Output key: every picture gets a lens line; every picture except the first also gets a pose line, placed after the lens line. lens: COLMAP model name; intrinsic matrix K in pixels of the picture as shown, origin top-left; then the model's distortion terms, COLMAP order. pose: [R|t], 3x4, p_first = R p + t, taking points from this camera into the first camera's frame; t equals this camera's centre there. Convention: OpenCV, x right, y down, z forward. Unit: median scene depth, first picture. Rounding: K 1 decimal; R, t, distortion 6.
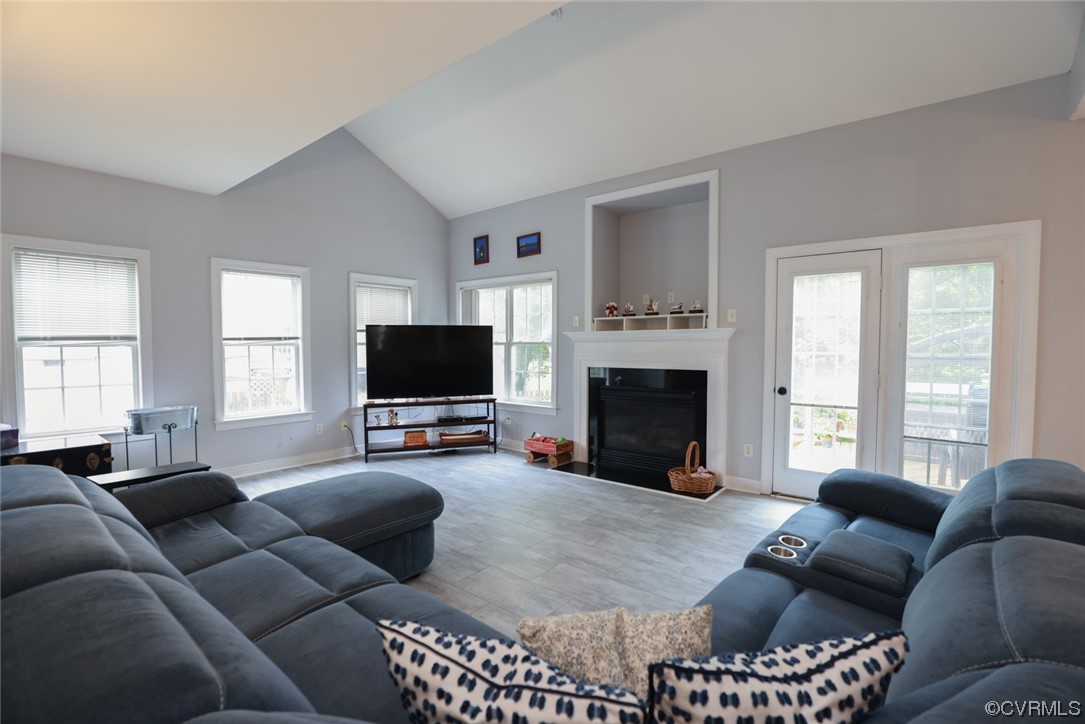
lens RADIAL K [[497.7, 0, 540.4], [0, 497.7, 363.7], [0, 0, 1]] dist [-0.024610, 0.000948]
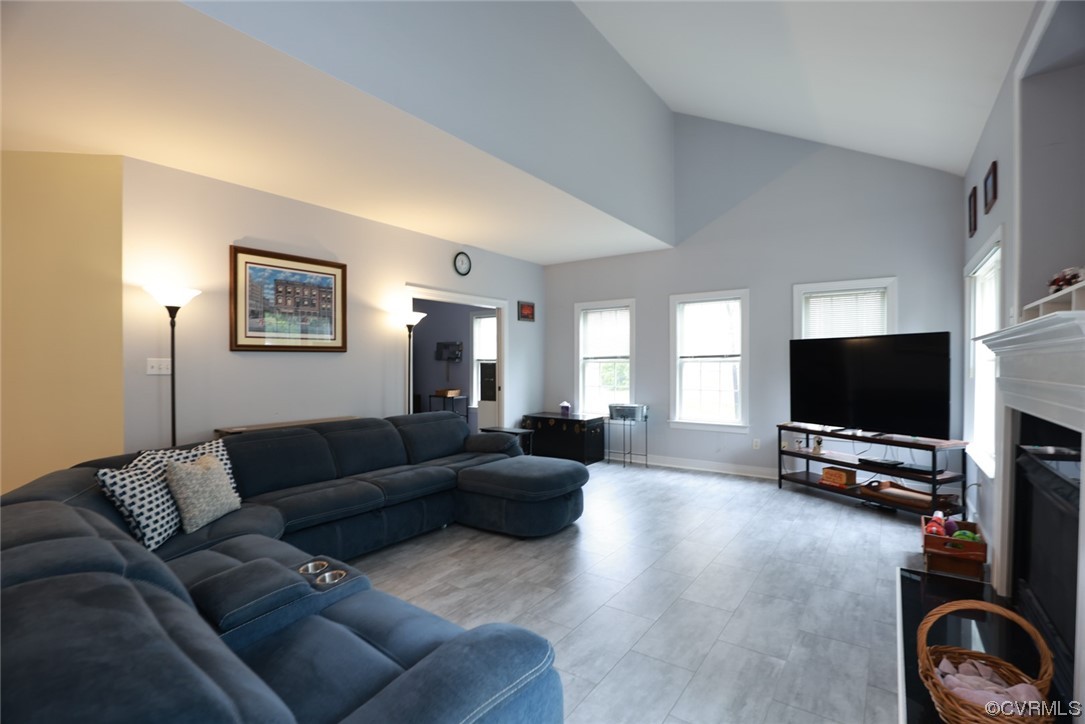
lens RADIAL K [[497.7, 0, 546.6], [0, 497.7, 364.7], [0, 0, 1]] dist [-0.024610, 0.000948]
pose [[0.069236, 0.004289, -0.997591, 0.588171], [-0.038082, 0.999273, 0.001653, -0.018345], [0.996873, 0.037876, 0.069349, 0.536717]]
